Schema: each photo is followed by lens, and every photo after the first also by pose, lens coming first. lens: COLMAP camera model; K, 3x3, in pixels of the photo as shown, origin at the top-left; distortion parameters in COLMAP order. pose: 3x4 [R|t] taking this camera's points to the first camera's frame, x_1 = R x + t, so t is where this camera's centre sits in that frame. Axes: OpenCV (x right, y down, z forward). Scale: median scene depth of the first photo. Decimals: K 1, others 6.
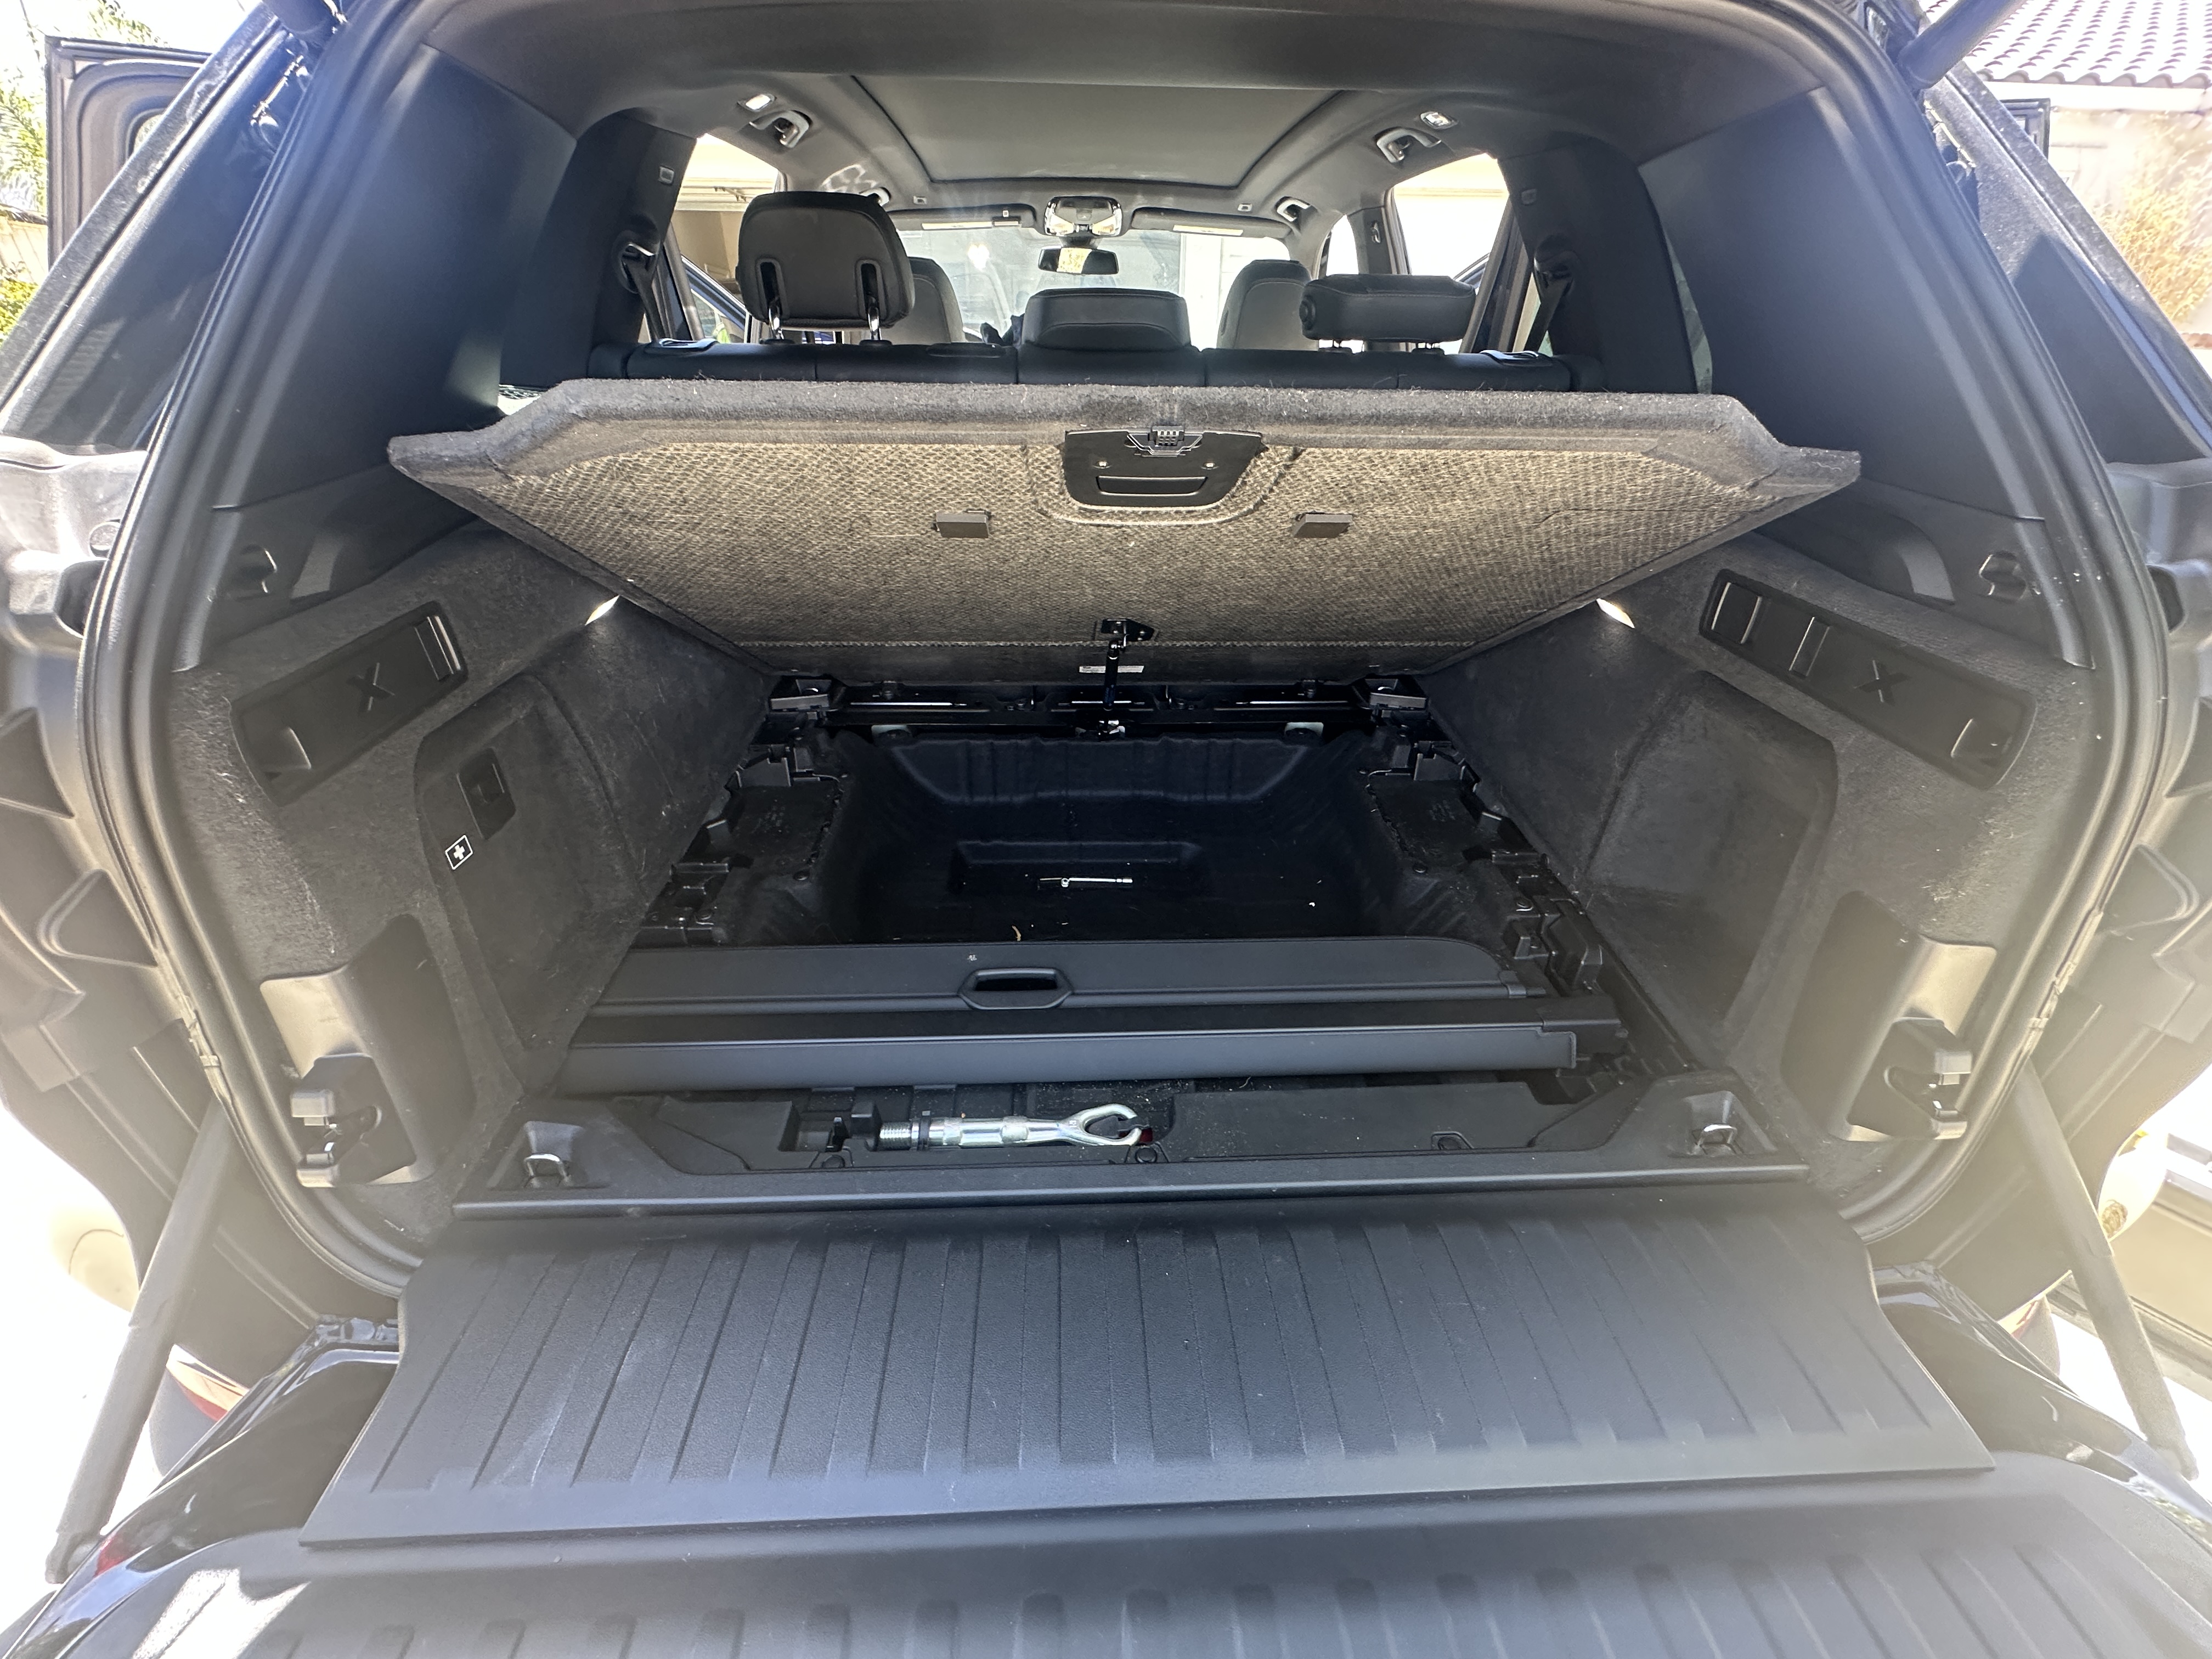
lens RADIAL K [[877.4, 0, 1106.0], [0, 877.4, 829.5], [0, 0, 1]] dist [-0.001235, -0.000135]
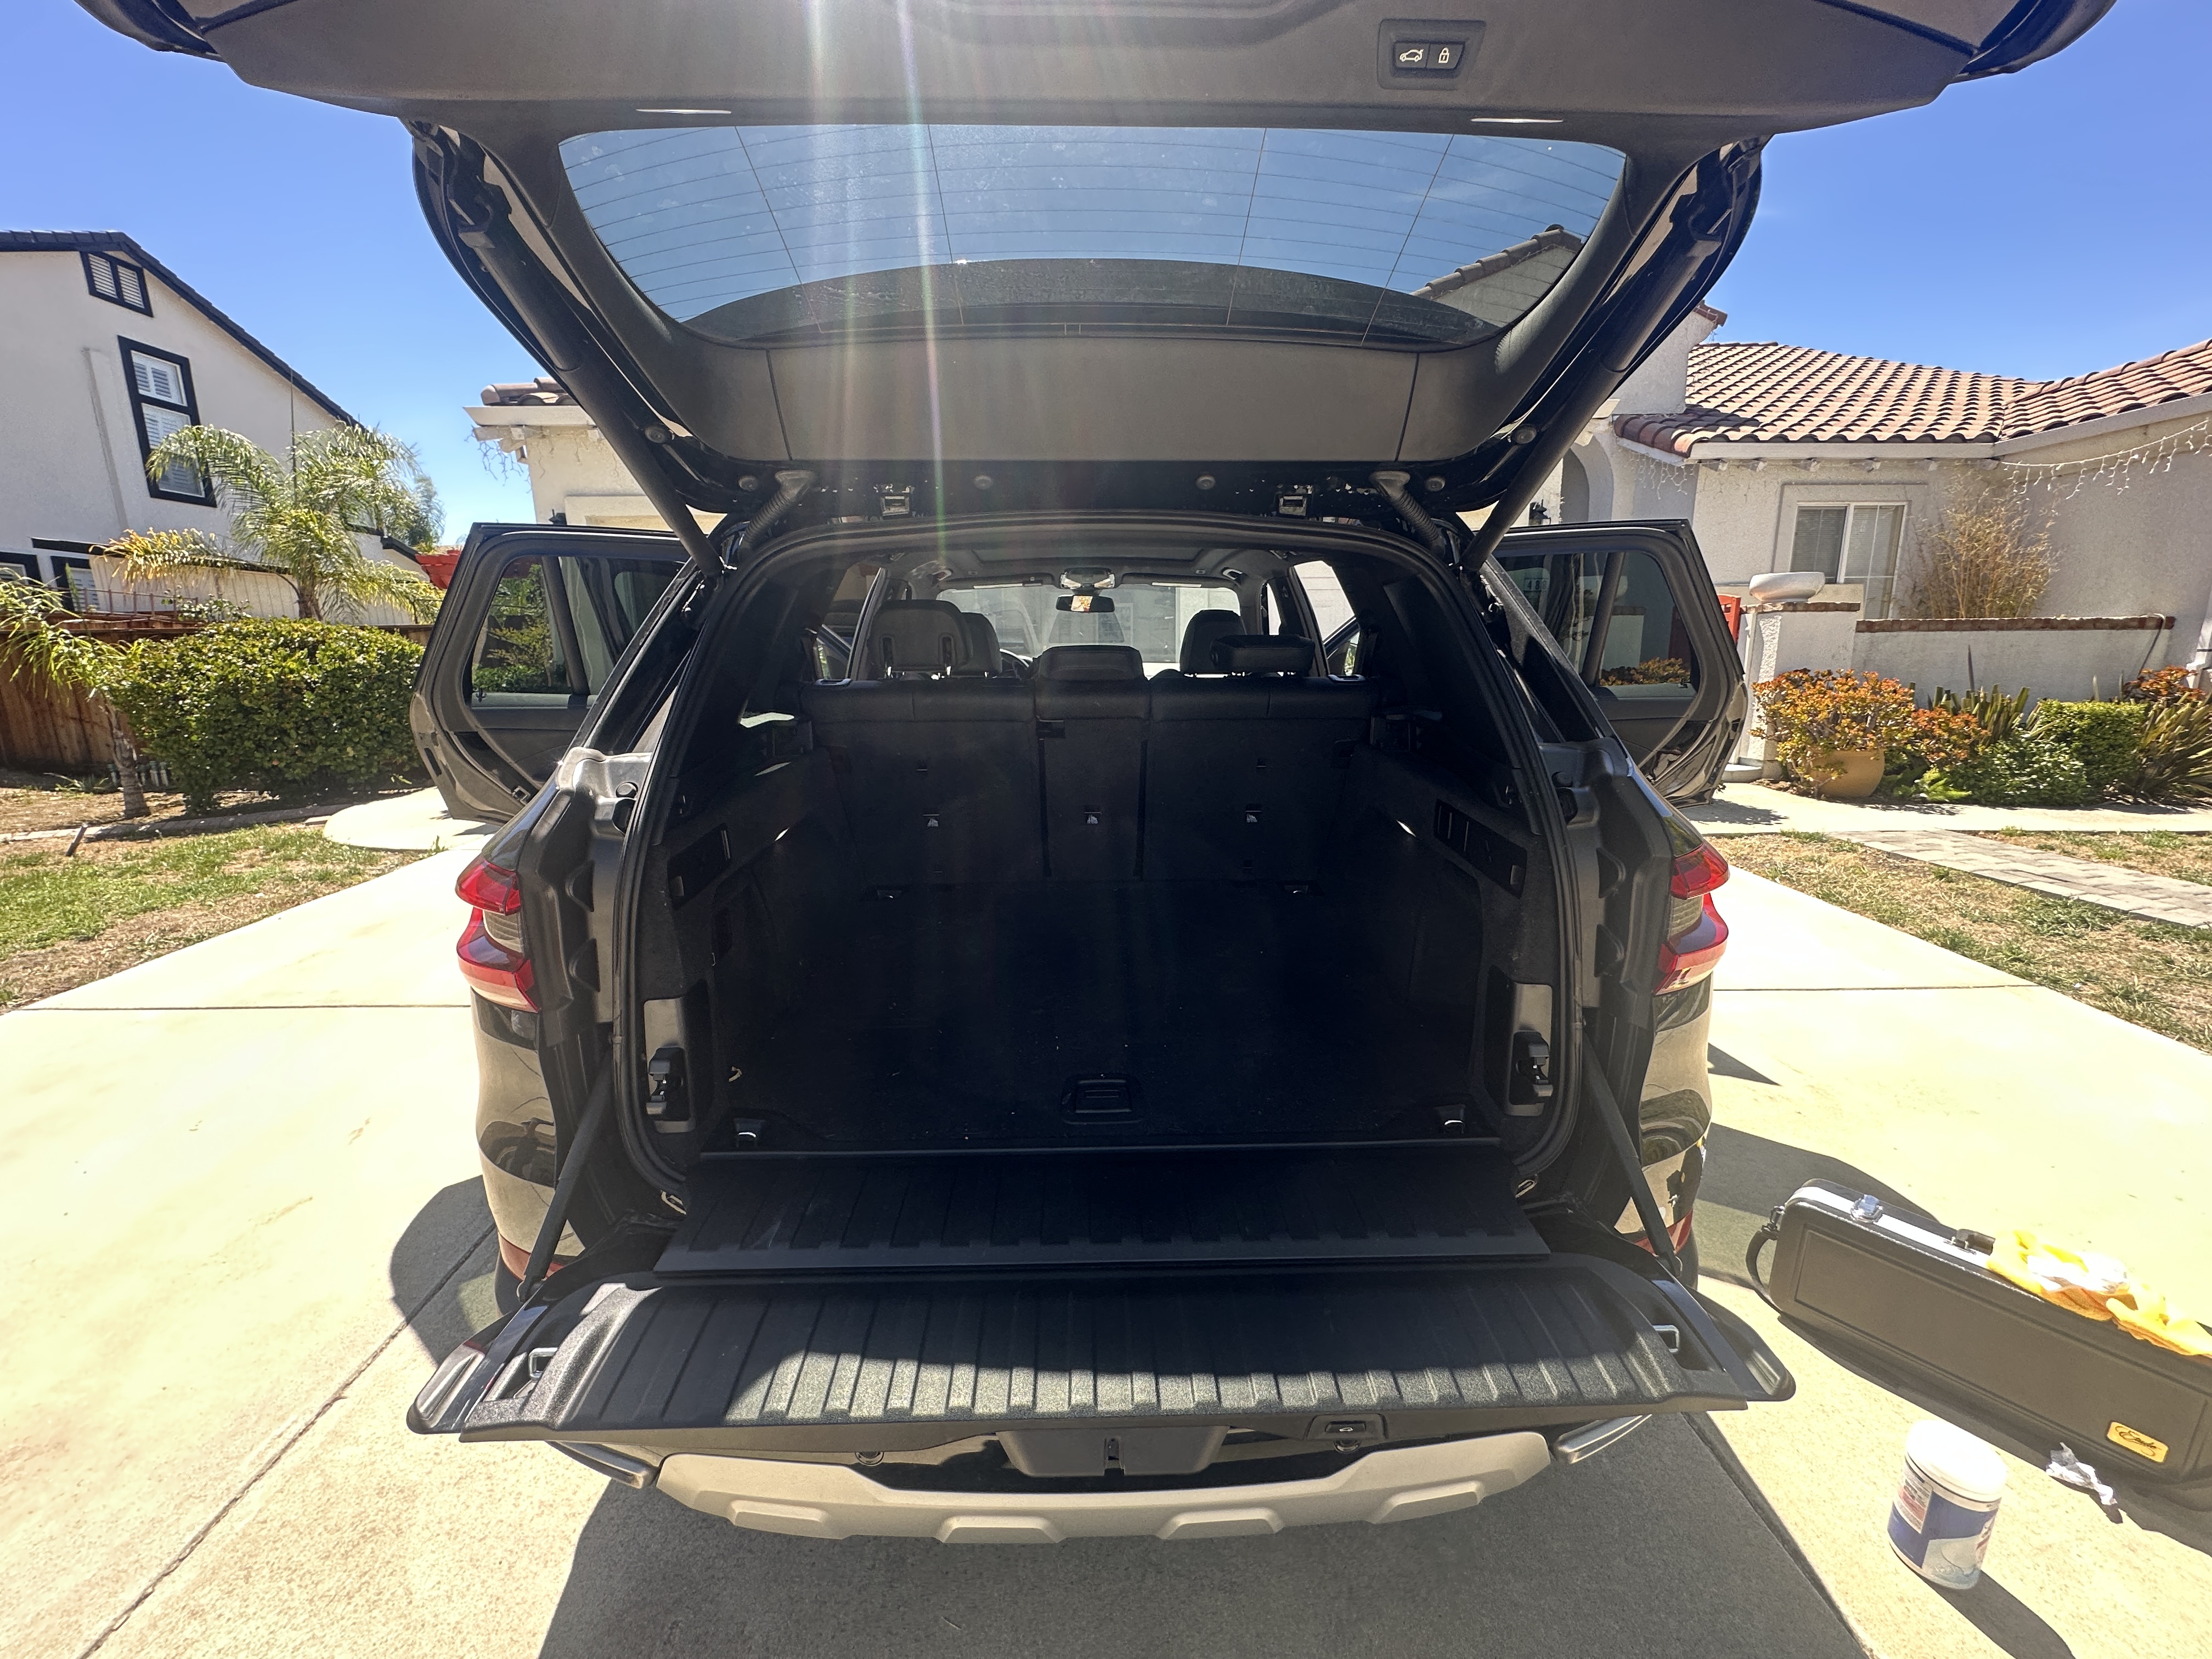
lens RADIAL K [[877.4, 0, 1106.0], [0, 877.4, 829.5], [0, 0, 1]] dist [-0.001235, -0.000135]
pose [[0.999590, -0.014726, -0.024538, 0.103304], [0.007148, 0.958742, -0.284187, 0.283410], [0.027711, 0.283895, 0.958455, -0.751240]]
